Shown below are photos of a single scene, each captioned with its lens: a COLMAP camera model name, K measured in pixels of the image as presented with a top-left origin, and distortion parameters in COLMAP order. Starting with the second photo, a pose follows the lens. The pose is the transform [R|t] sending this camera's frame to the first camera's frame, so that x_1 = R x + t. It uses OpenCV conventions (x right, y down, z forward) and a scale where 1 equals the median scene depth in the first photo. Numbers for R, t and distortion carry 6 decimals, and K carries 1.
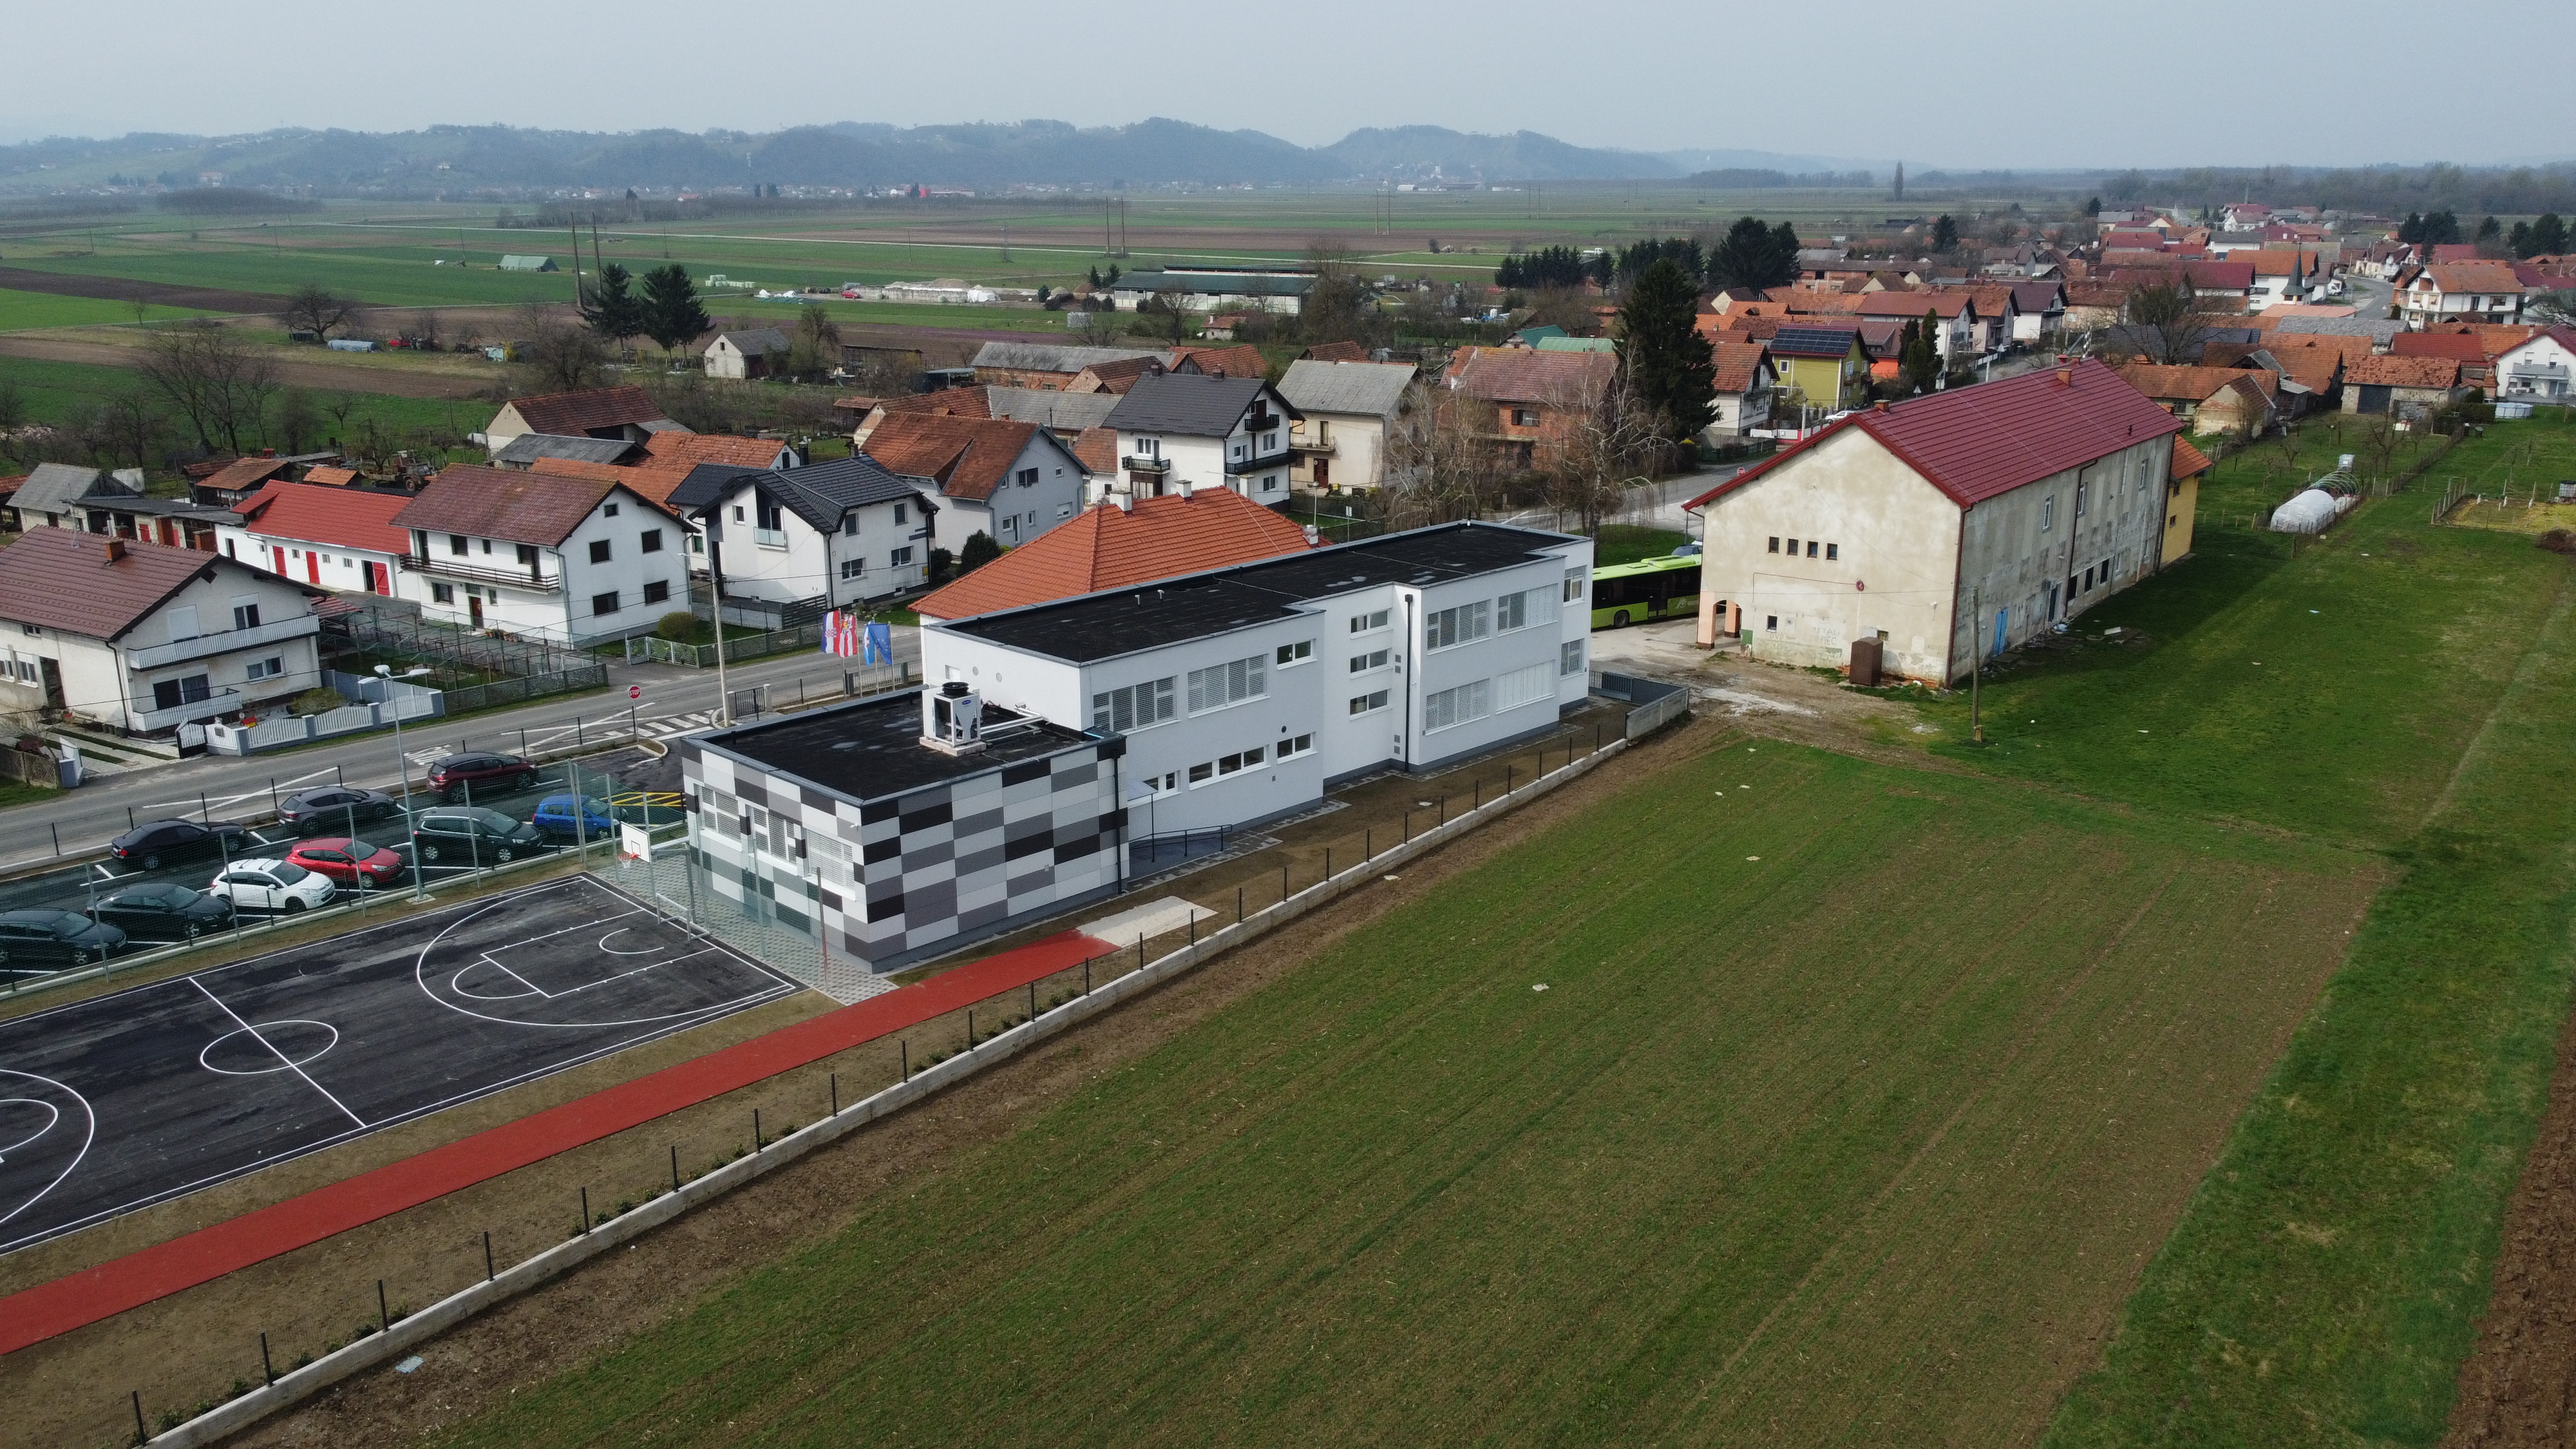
lens RADIAL K [[1957.3, 0, 1284.2], [0, 1957.3, 719.3], [0, 0, 1]] dist [-0.002125, 0.002611]
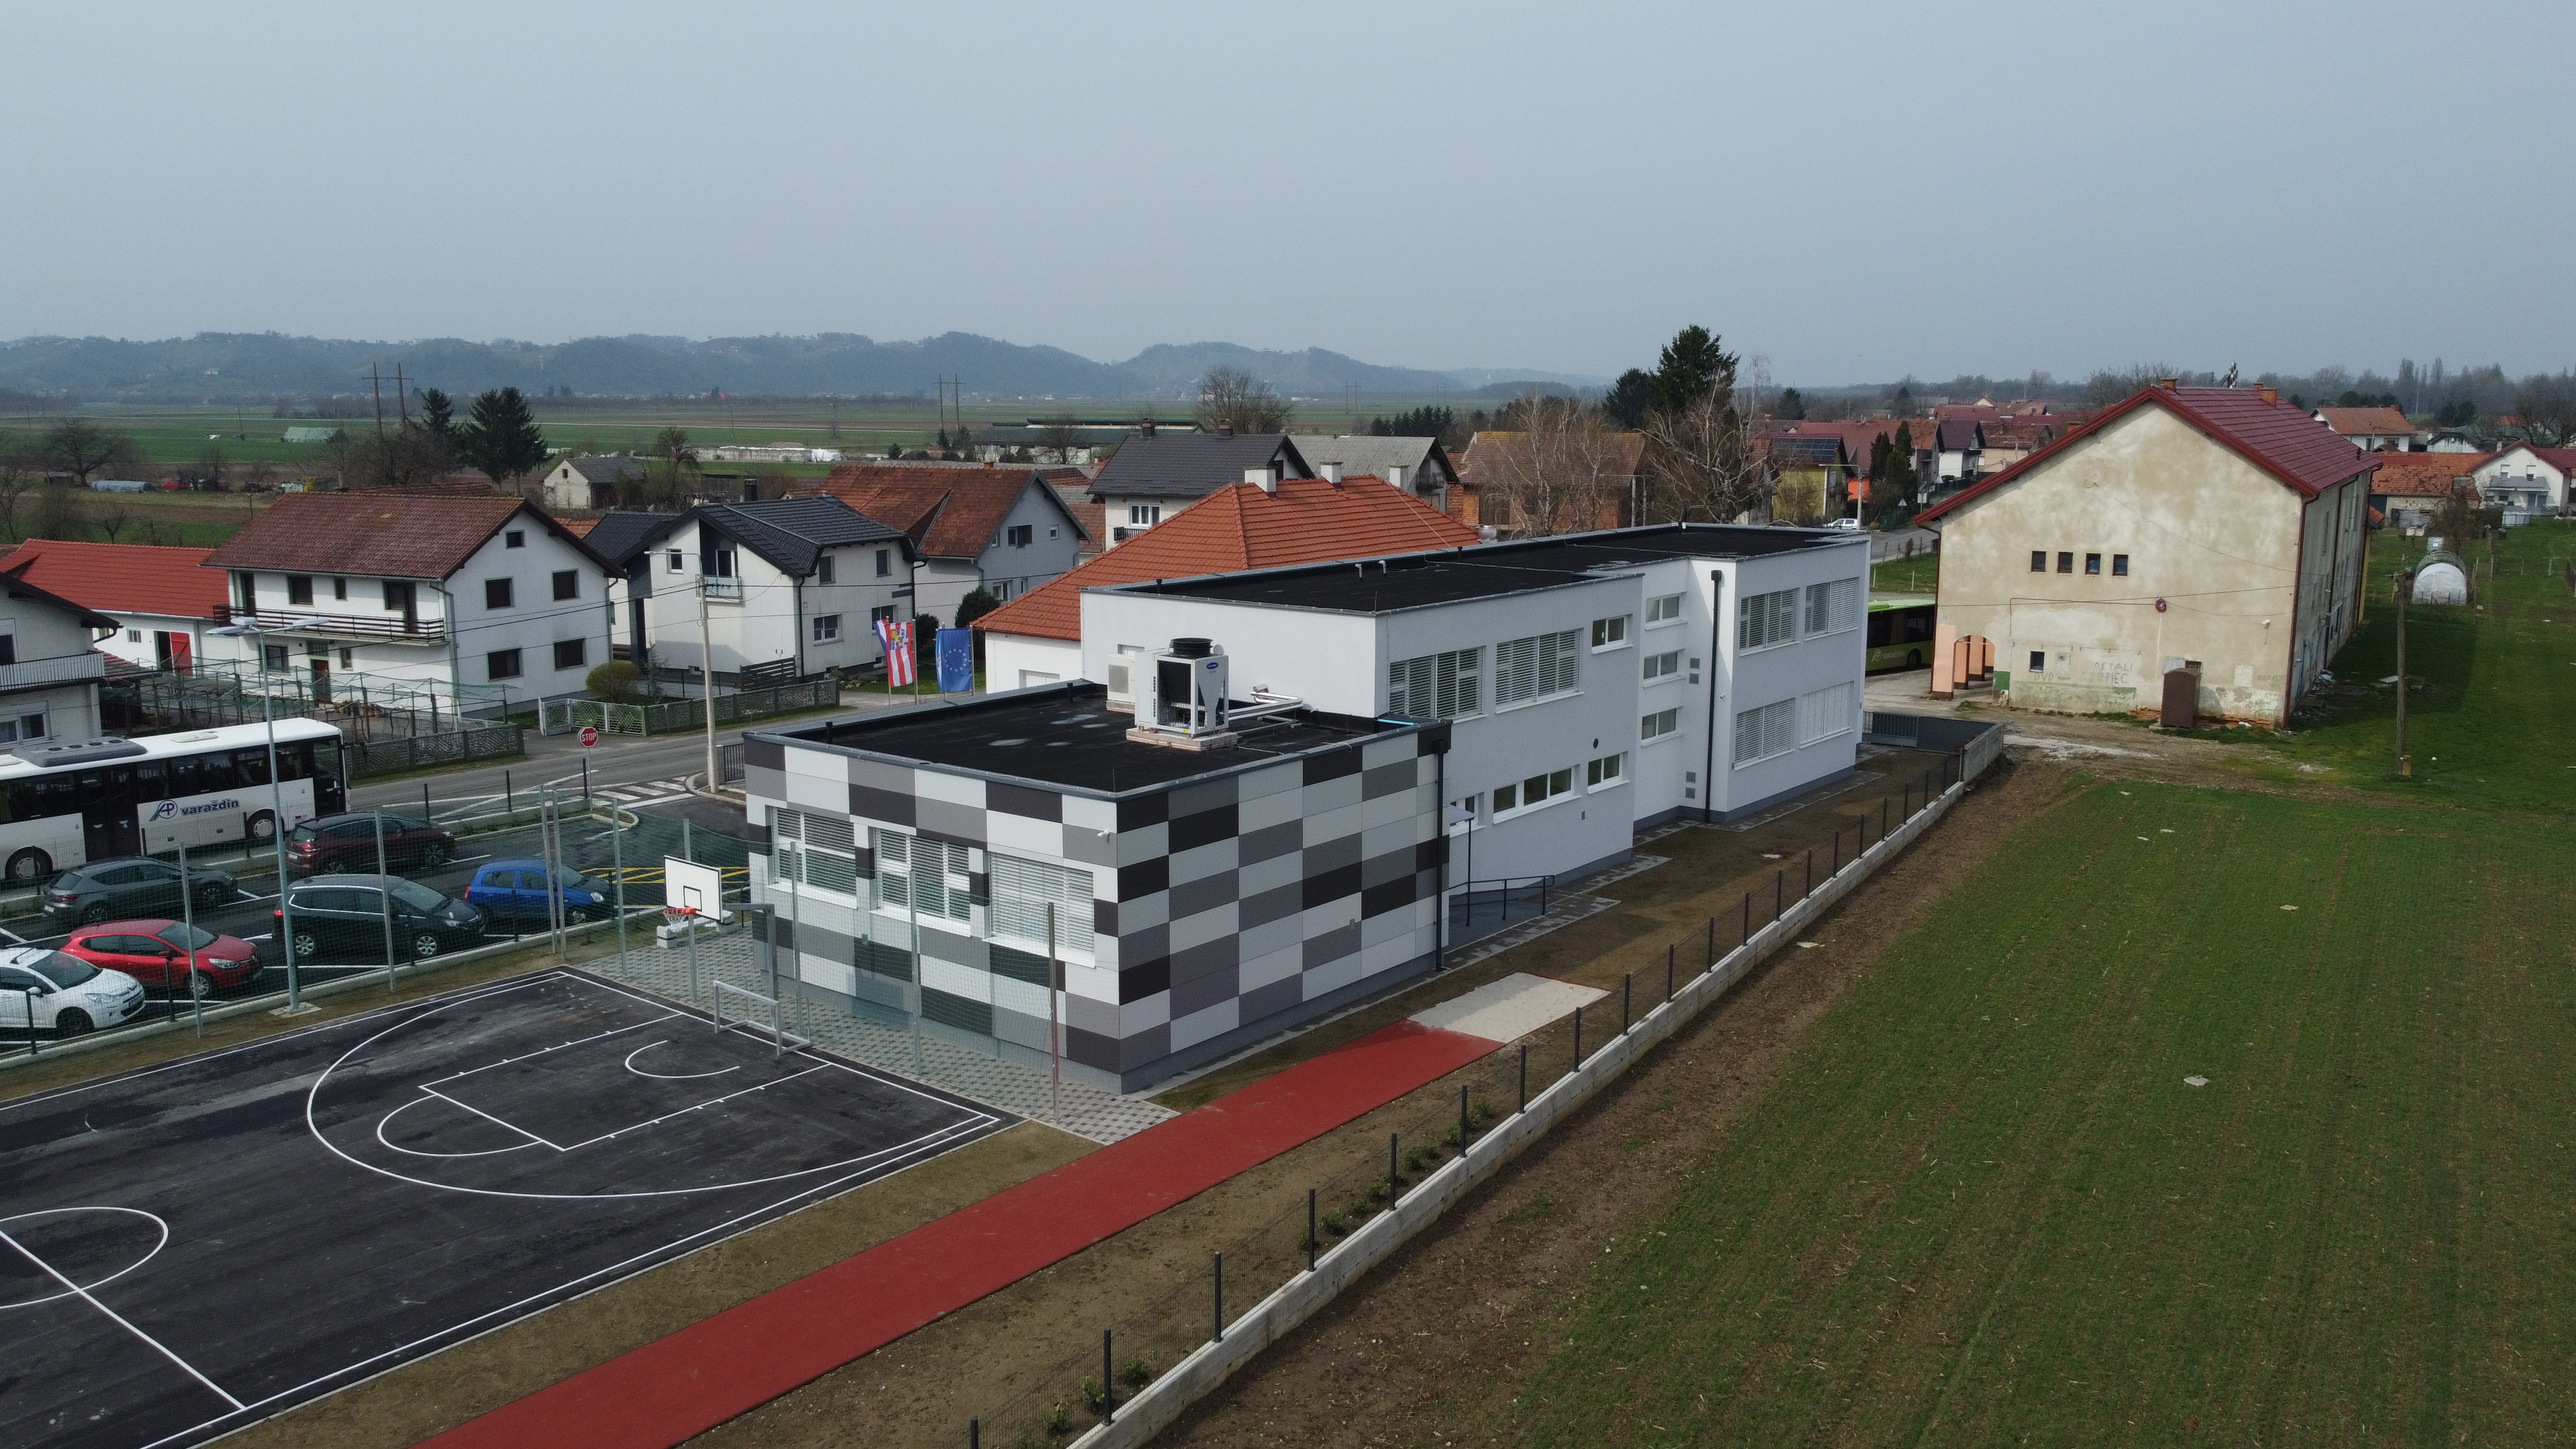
lens RADIAL K [[1957.3, 0, 1284.2], [0, 1957.3, 719.3], [0, 0, 1]] dist [-0.002125, 0.002611]
pose [[0.994563, -0.013585, 0.103249, -0.177088], [0.024457, 0.994194, -0.104783, 0.065057], [-0.101226, 0.106738, 0.989121, 0.323859]]
